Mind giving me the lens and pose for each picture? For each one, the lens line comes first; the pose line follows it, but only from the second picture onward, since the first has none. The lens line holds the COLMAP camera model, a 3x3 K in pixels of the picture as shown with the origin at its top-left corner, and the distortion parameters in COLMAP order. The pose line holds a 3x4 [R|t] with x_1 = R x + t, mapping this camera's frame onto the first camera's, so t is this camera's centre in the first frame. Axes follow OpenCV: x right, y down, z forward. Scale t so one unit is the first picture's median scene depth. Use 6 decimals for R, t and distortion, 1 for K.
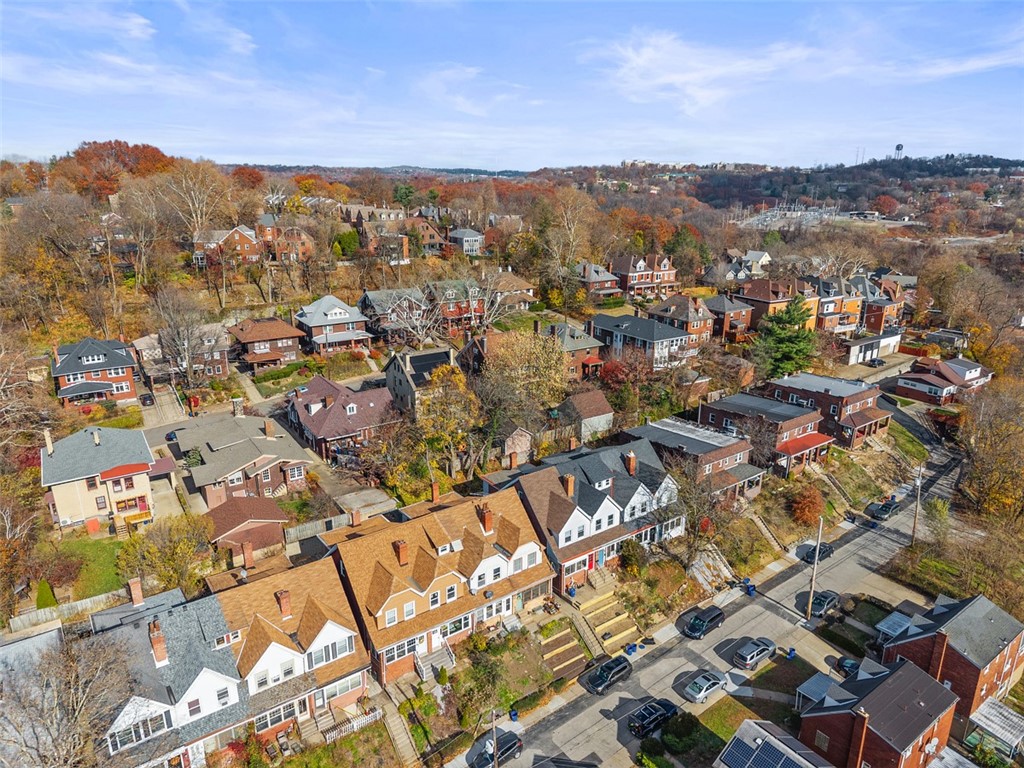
lens RADIAL K [[693.3, 0, 521.8], [0, 693.3, 383.6], [0, 0, 1]] dist [0.084104, -0.081883]
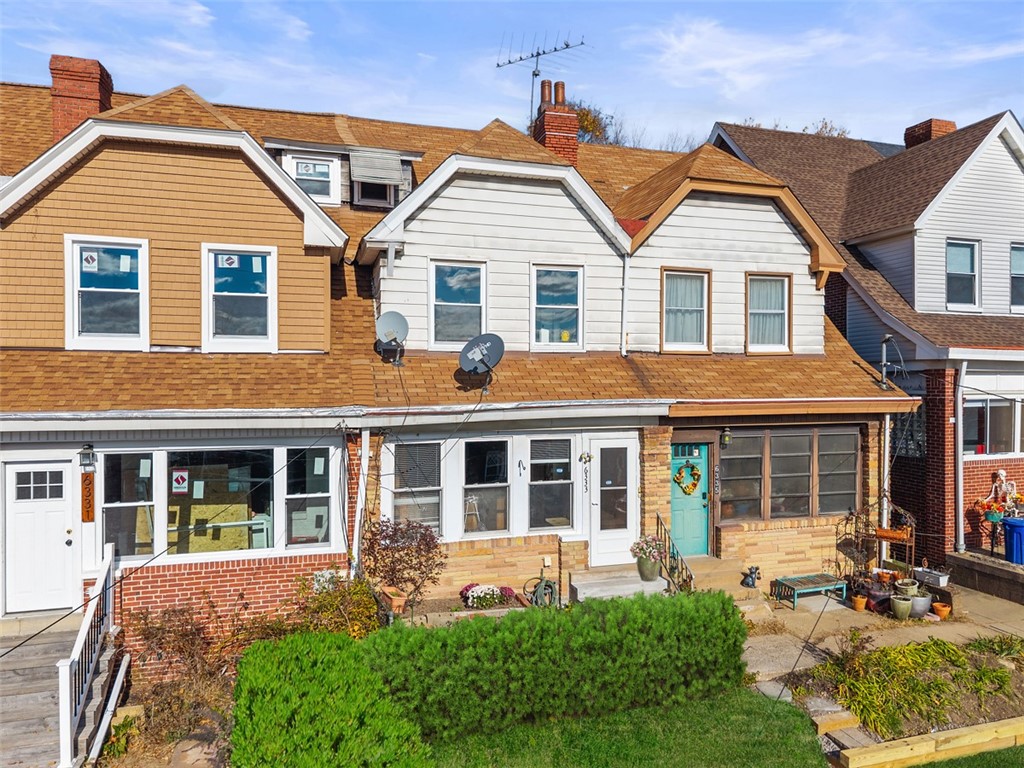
lens RADIAL K [[693.3, 0, 521.8], [0, 693.3, 383.6], [0, 0, 1]] dist [0.084104, -0.081883]
pose [[0.938381, -0.011868, -0.345399, 0.017482], [-0.089240, 0.957196, -0.275339, 0.326242], [0.333882, 0.289197, 0.897156, 0.799452]]
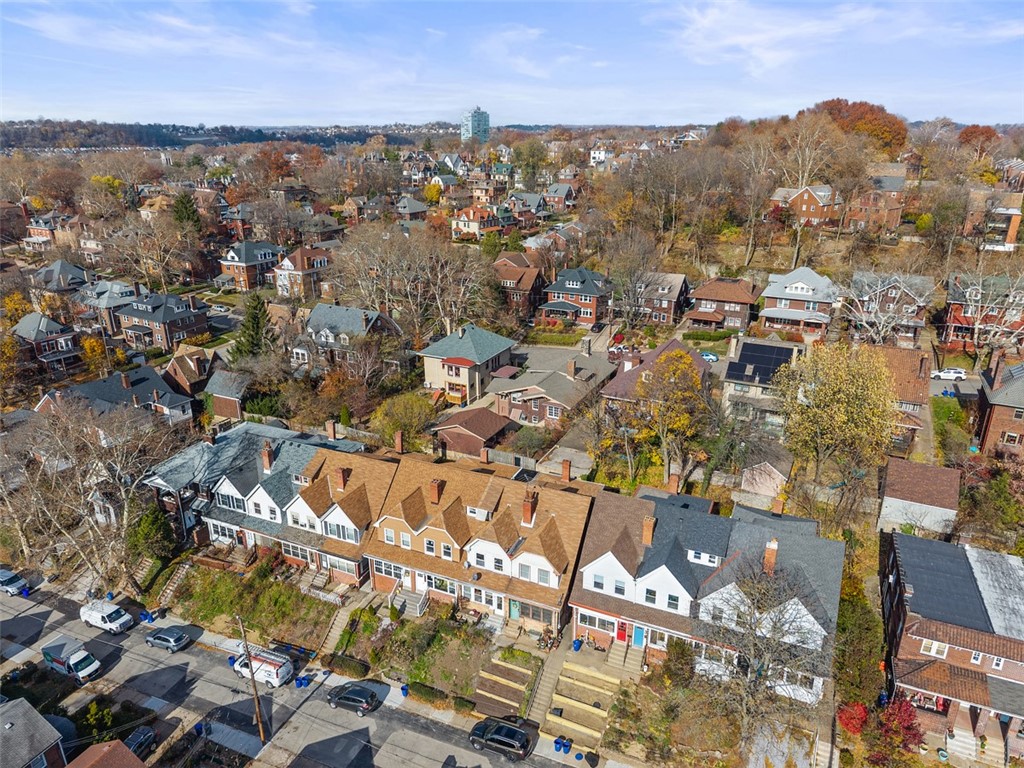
lens RADIAL K [[693.3, 0, 521.8], [0, 693.3, 383.6], [0, 0, 1]] dist [0.084104, -0.081883]
pose [[0.493669, 0.299598, -0.816414, 0.618039], [-0.259981, 0.946696, 0.190203, -0.124821], [0.829880, 0.118355, 0.545244, 0.478948]]
